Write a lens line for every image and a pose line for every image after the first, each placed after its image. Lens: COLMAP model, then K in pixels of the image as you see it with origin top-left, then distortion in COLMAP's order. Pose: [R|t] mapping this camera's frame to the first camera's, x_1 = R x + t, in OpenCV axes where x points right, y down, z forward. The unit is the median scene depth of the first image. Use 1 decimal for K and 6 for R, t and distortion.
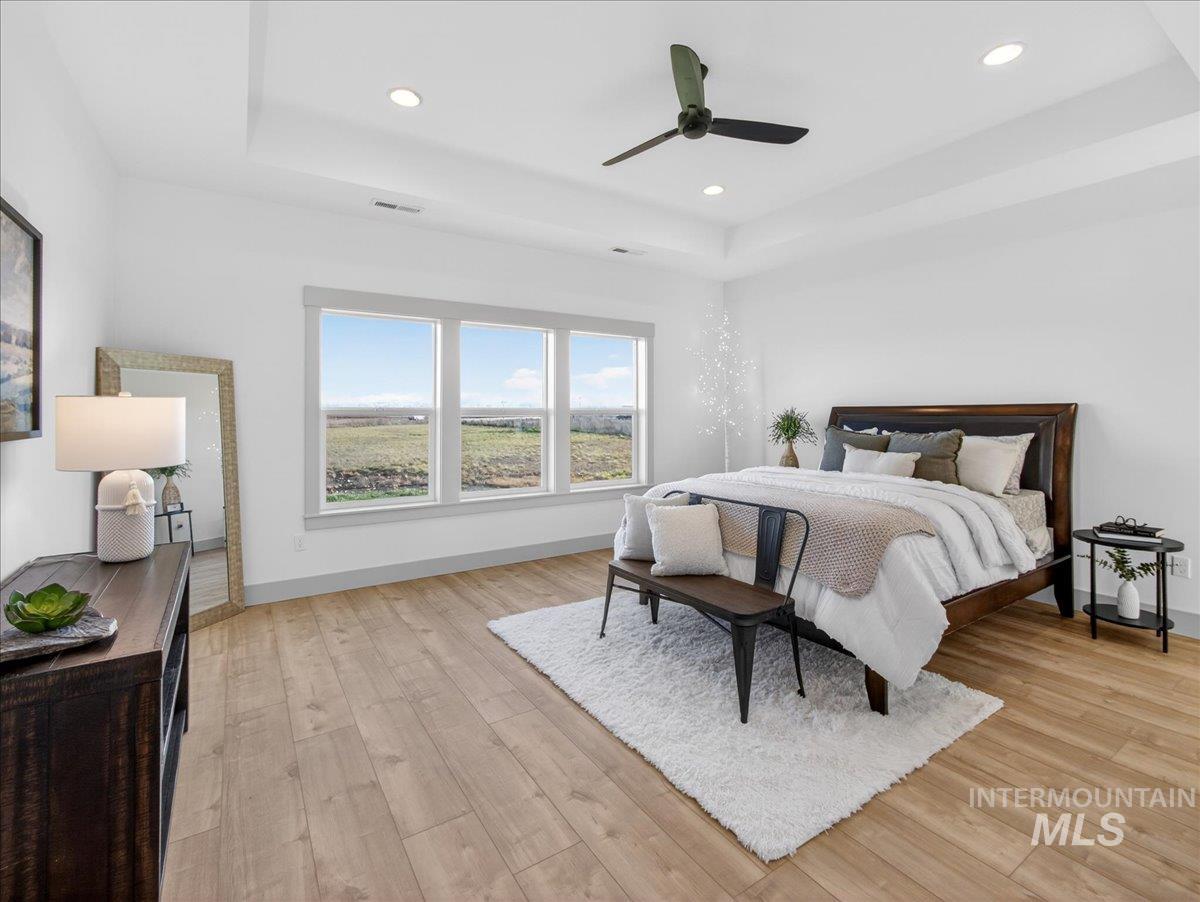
lens RADIAL K [[553.4, 0, 600.2], [0, 553.4, 425.5], [0, 0, 1]] dist [-0.004830, 0.000663]
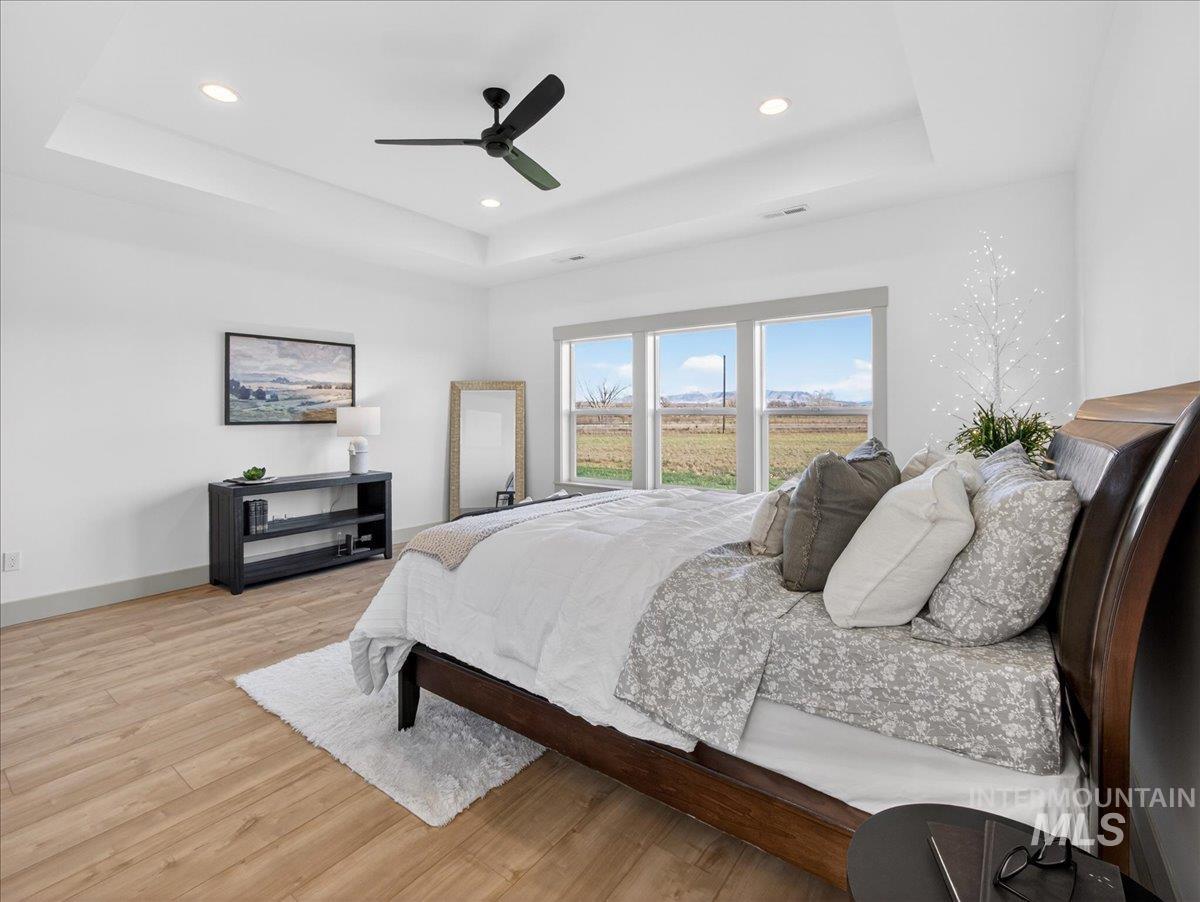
lens RADIAL K [[553.4, 0, 600.2], [0, 553.4, 425.5], [0, 0, 1]] dist [-0.004830, 0.000663]
pose [[0.337948, 0.025115, -0.940830, 1.163180], [-0.018934, 0.999623, 0.019883, -0.024877], [0.940974, 0.011094, 0.338296, 0.758086]]
